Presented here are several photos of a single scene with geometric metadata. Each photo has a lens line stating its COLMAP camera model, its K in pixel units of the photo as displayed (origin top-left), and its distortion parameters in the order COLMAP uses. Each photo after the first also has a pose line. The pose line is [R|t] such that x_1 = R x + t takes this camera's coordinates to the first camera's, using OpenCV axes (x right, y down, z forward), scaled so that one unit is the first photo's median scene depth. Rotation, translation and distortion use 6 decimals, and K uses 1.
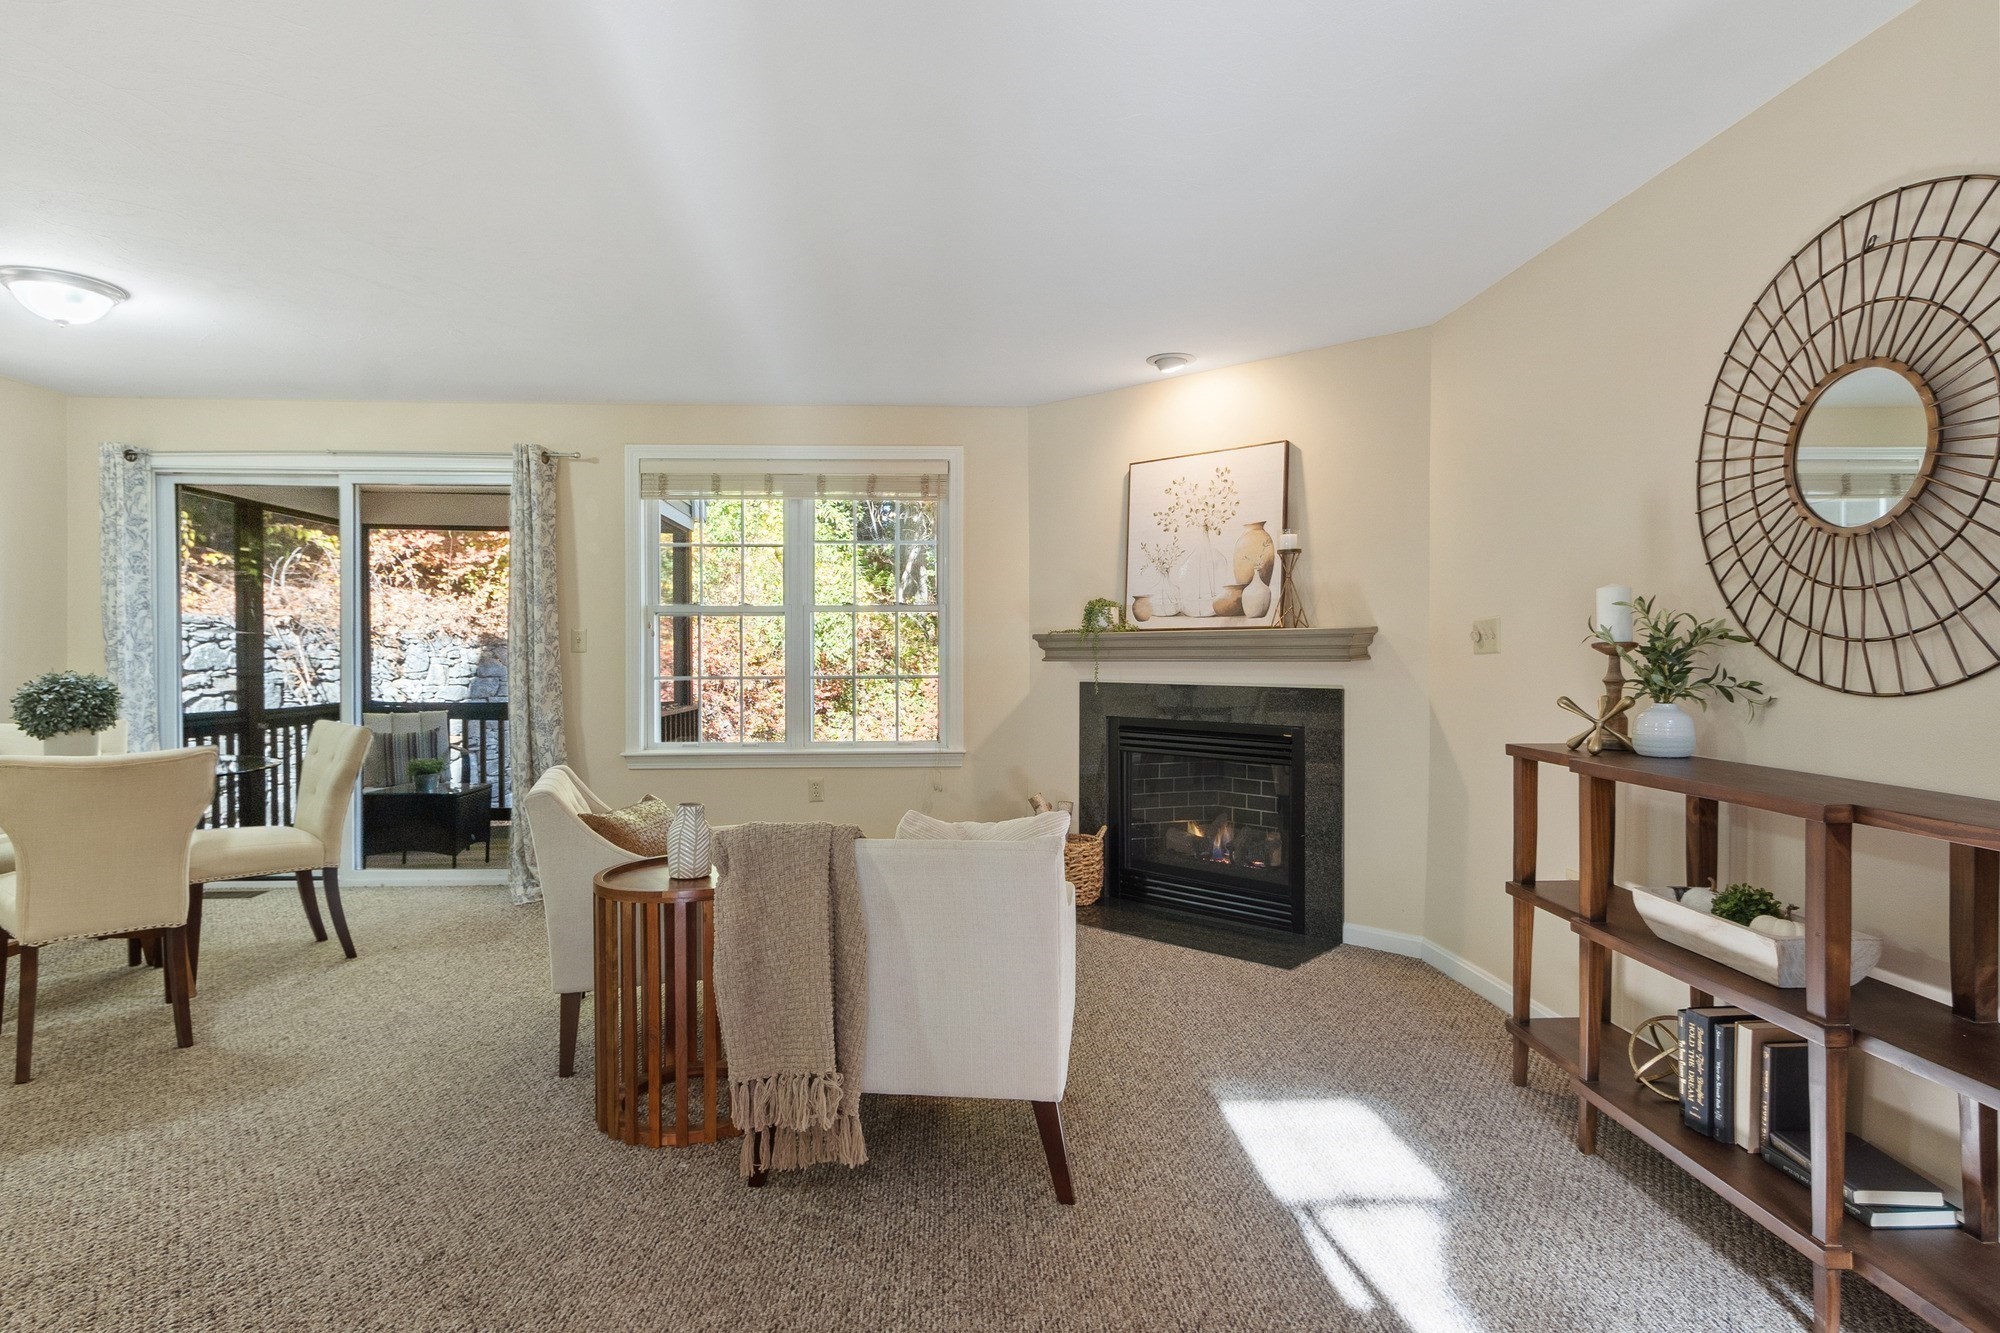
lens RADIAL K [[1052.9, 0, 998.7], [0, 1052.9, 656.2], [0, 0, 1]] dist [0.000837, -0.000802]
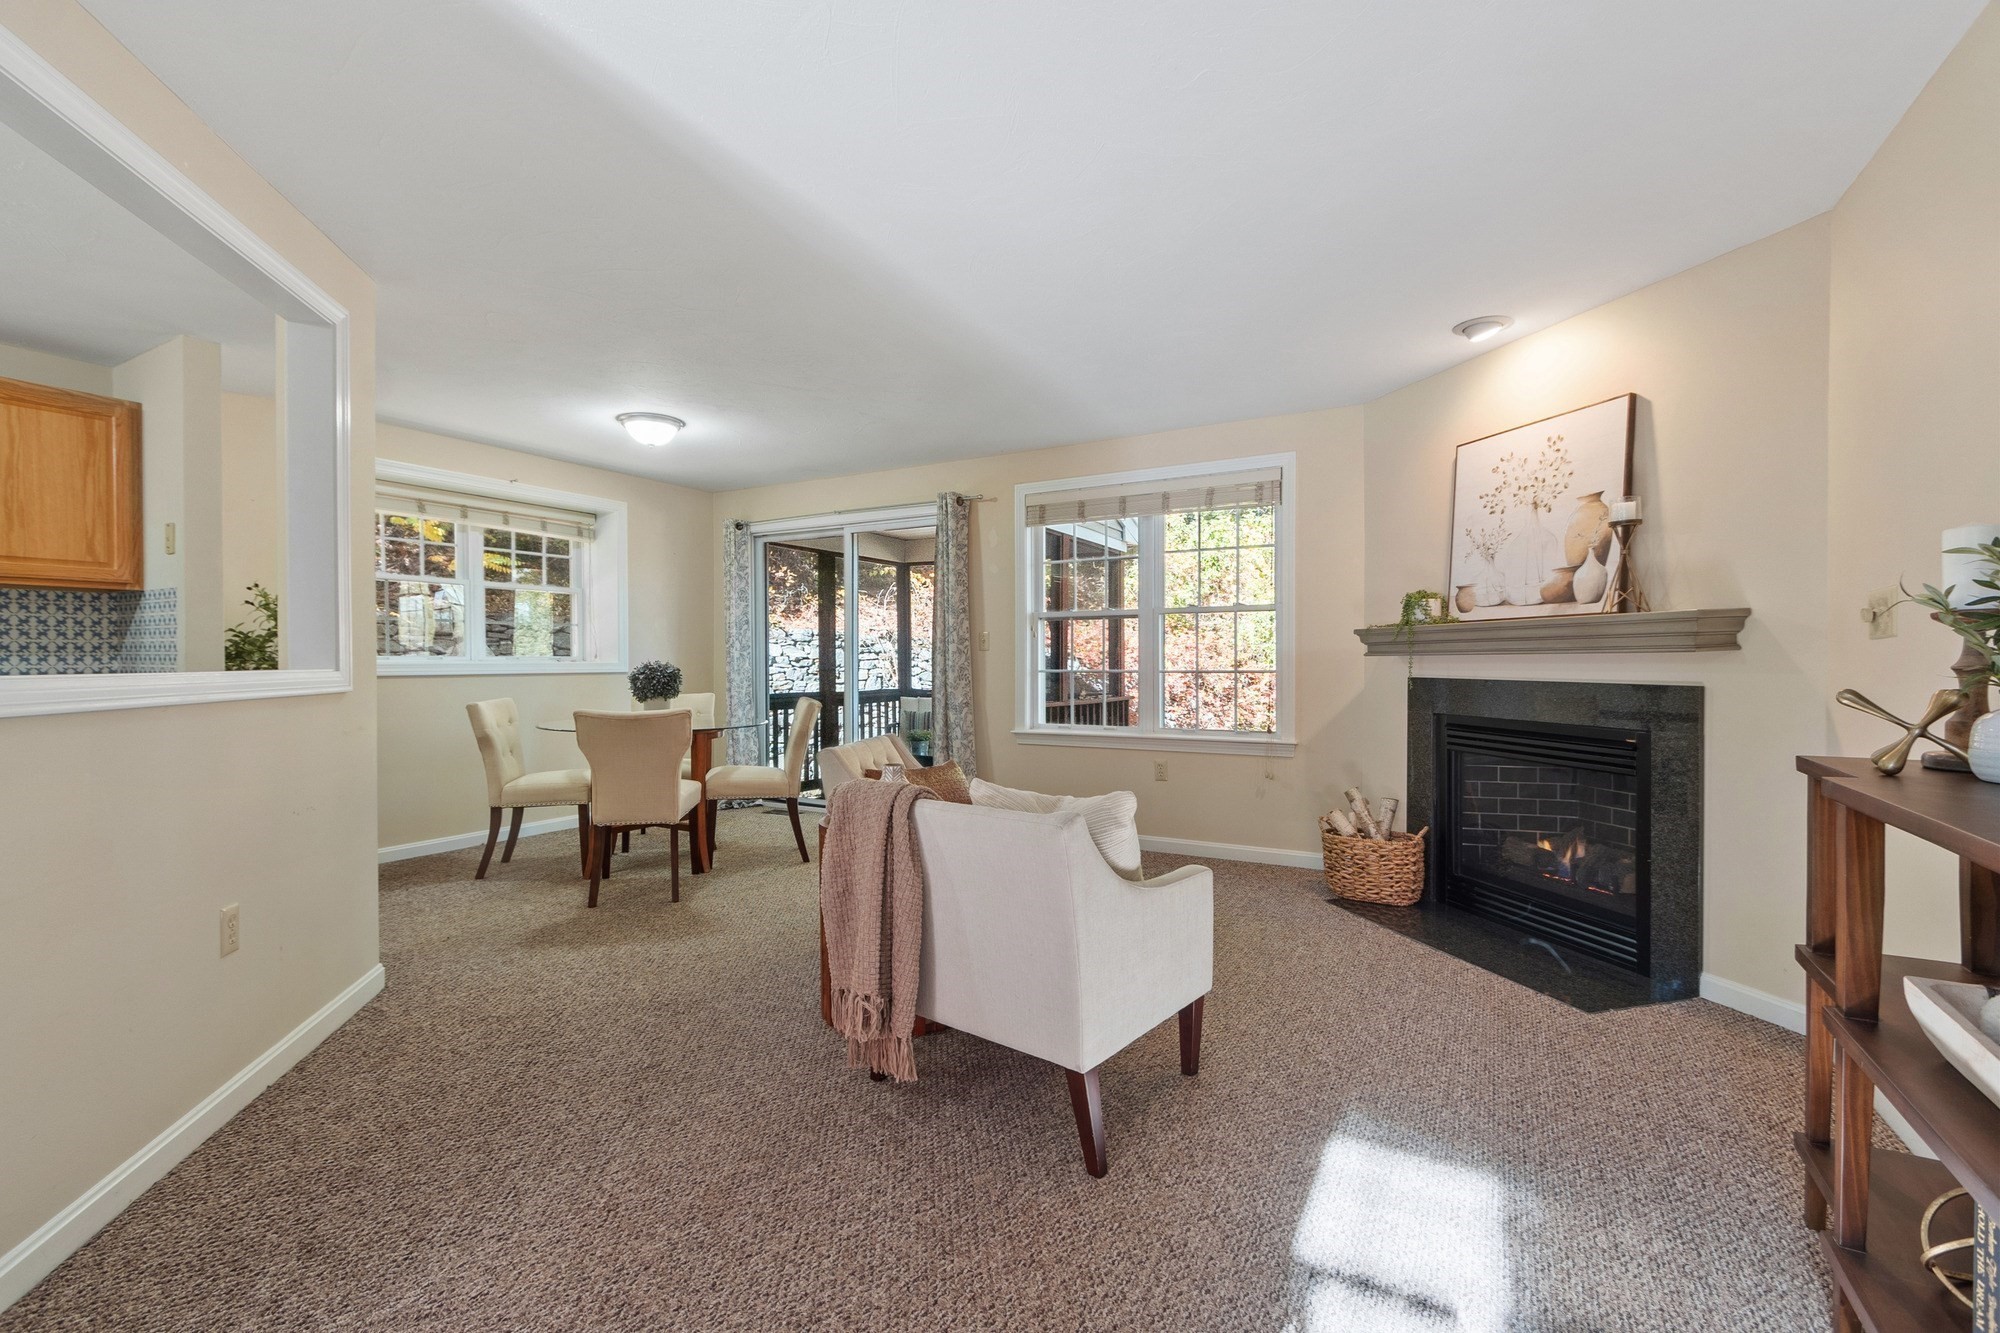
lens RADIAL K [[879.1, 0, 988.0], [0, 879.1, 669.7], [0, 0, 1]] dist [0.000360, 0.000224]
pose [[0.836972, 0.005623, -0.547217, 0.204610], [-0.001484, 0.999967, 0.008004, 0.011704], [0.547244, -0.005887, 0.836952, 0.110262]]
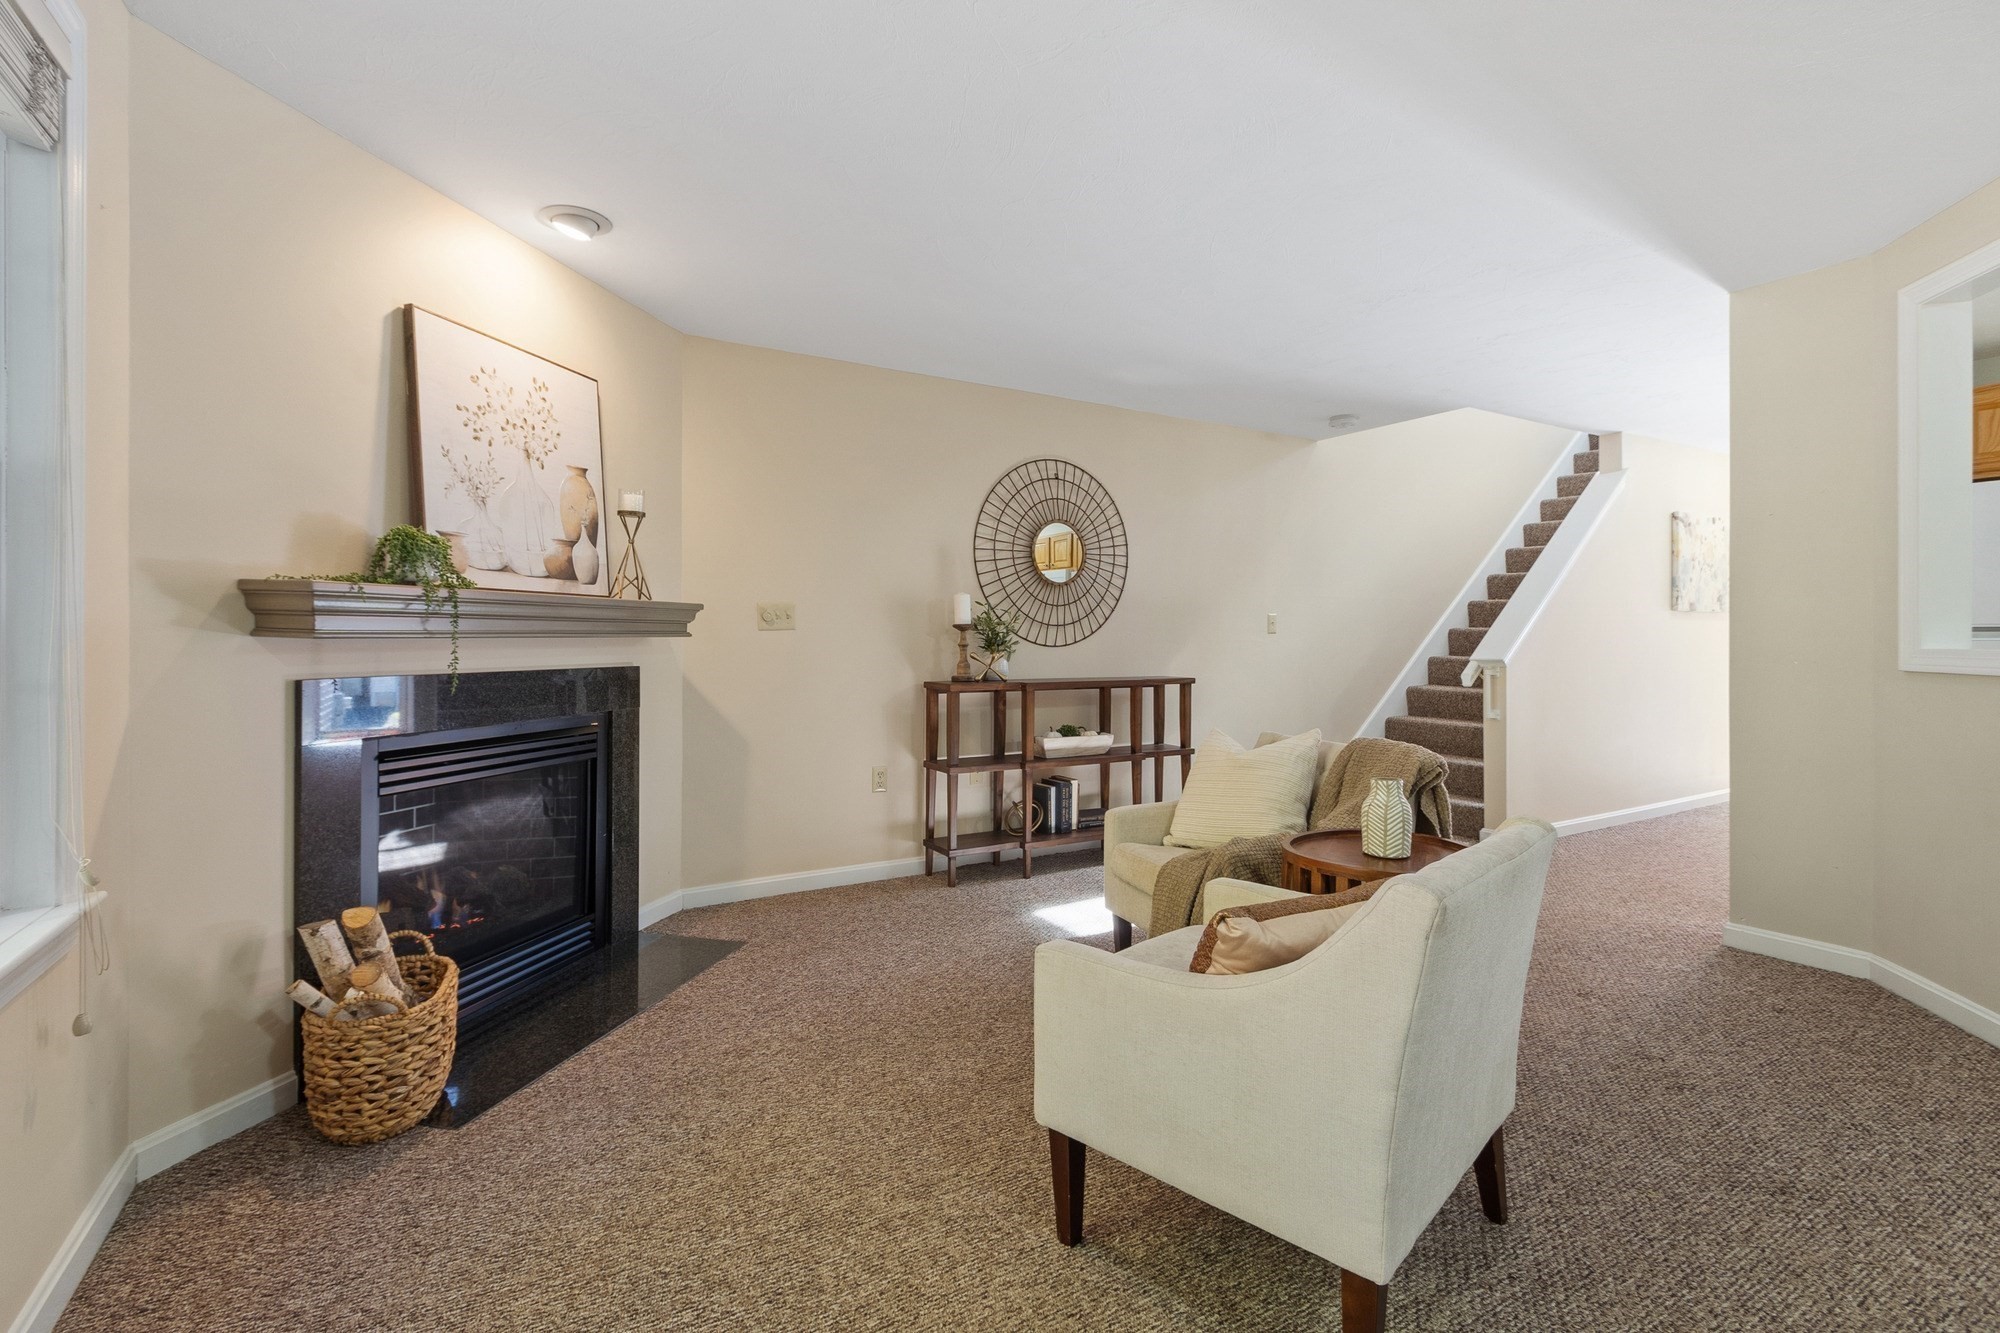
lens RADIAL K [[899.1, 0, 976.6], [0, 899.1, 640.3], [0, 0, 1]] dist [-0.000262, 0.000017]
pose [[-0.457916, -0.000620, 0.888995, -0.466939], [0.004984, 0.999982, 0.003265, 0.005723], [-0.888982, 0.005926, -0.457904, 0.948827]]
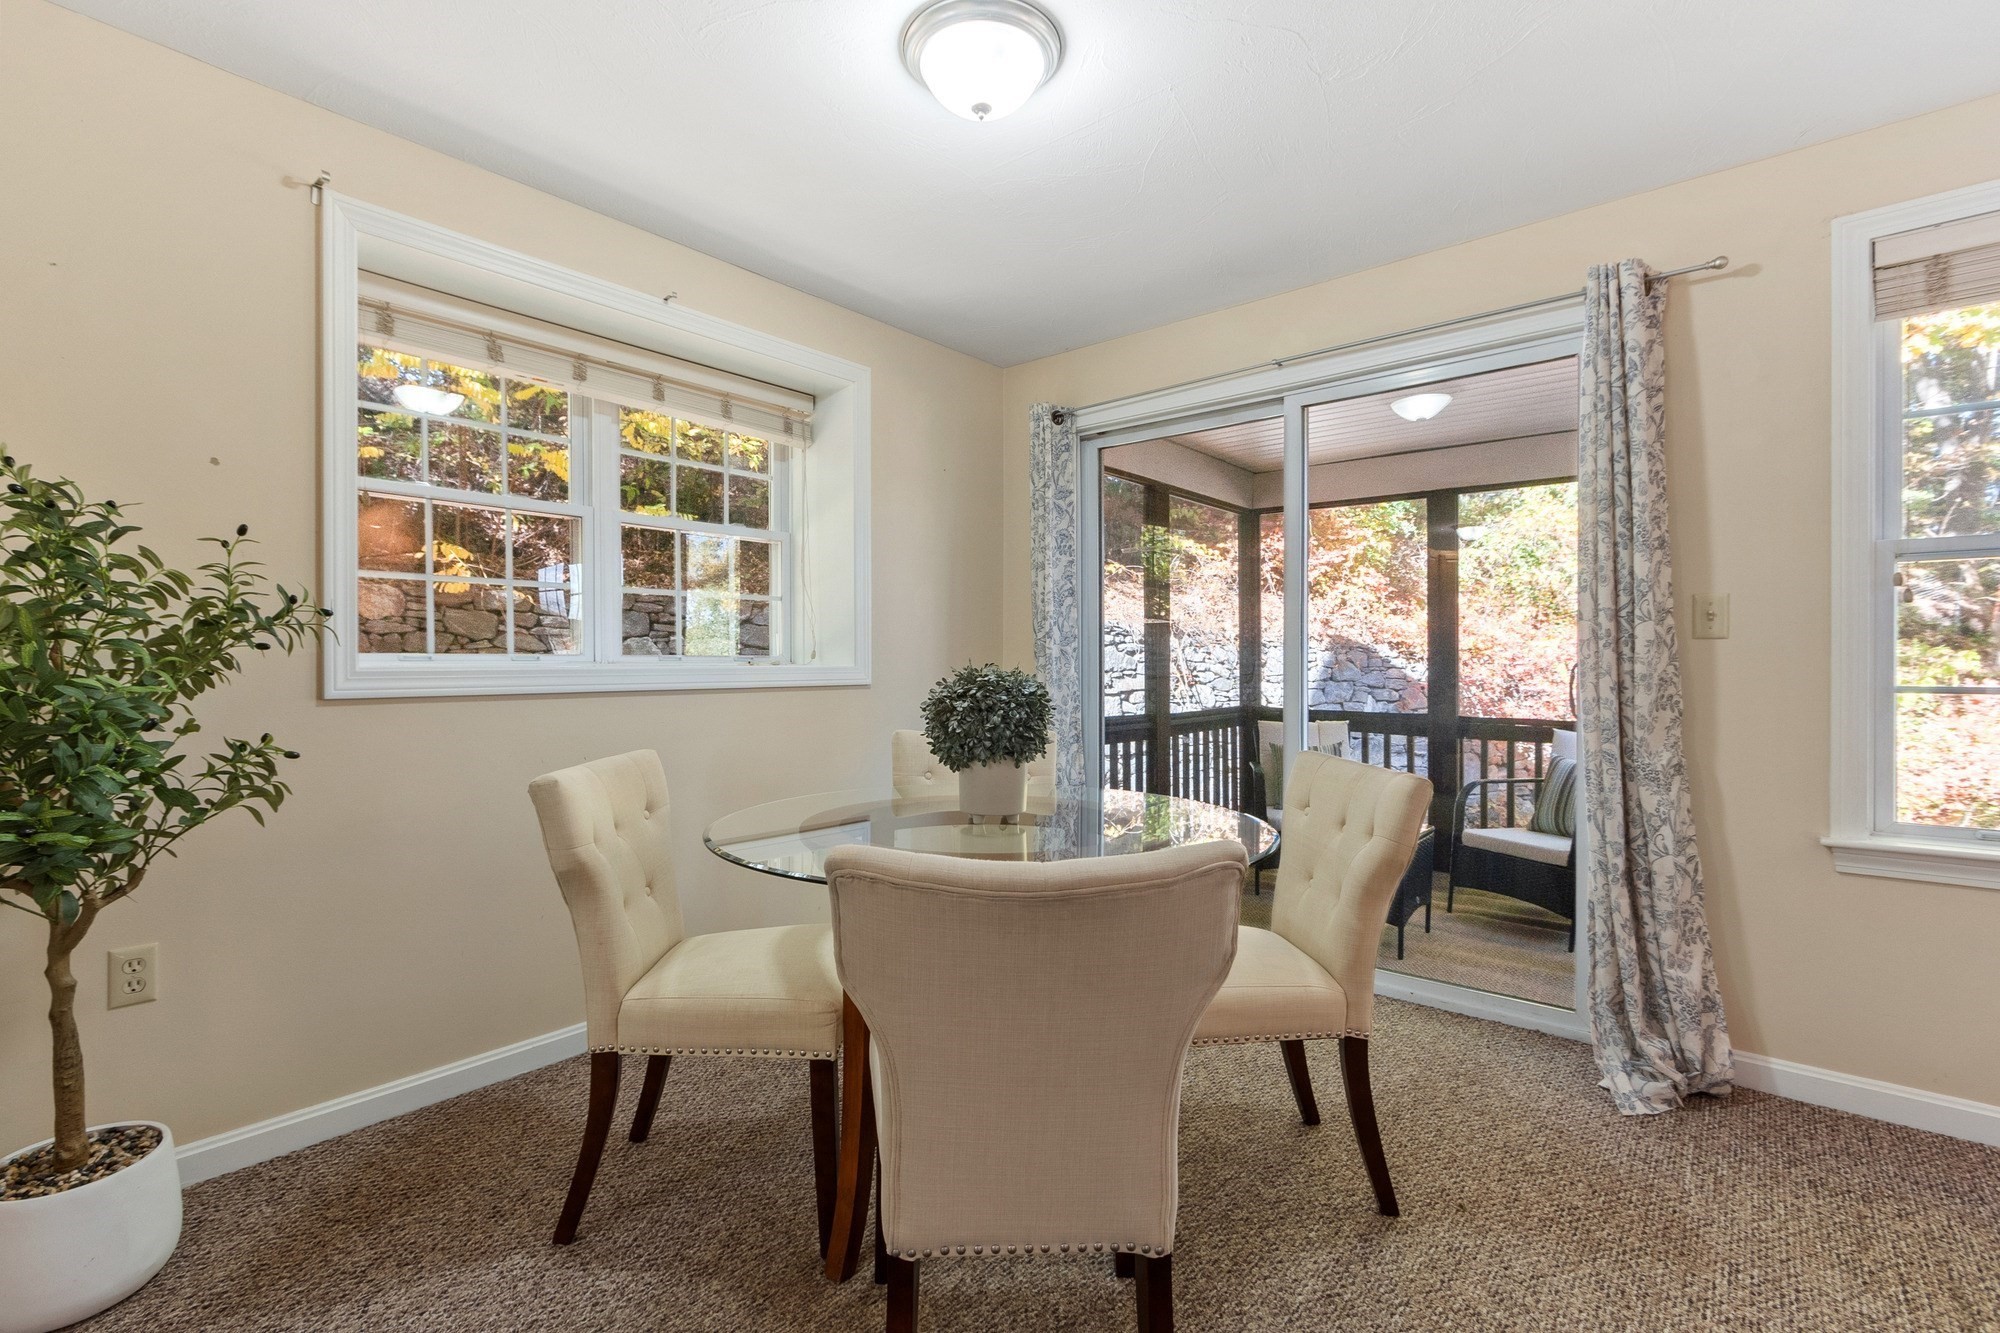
lens RADIAL K [[879.1, 0, 988.0], [0, 879.1, 669.7], [0, 0, 1]] dist [0.000360, 0.000224]
pose [[0.725221, 0.005410, -0.688495, -0.379025], [-0.001522, 0.999979, 0.006254, 0.010353], [0.688515, -0.003488, 0.725214, 0.449741]]
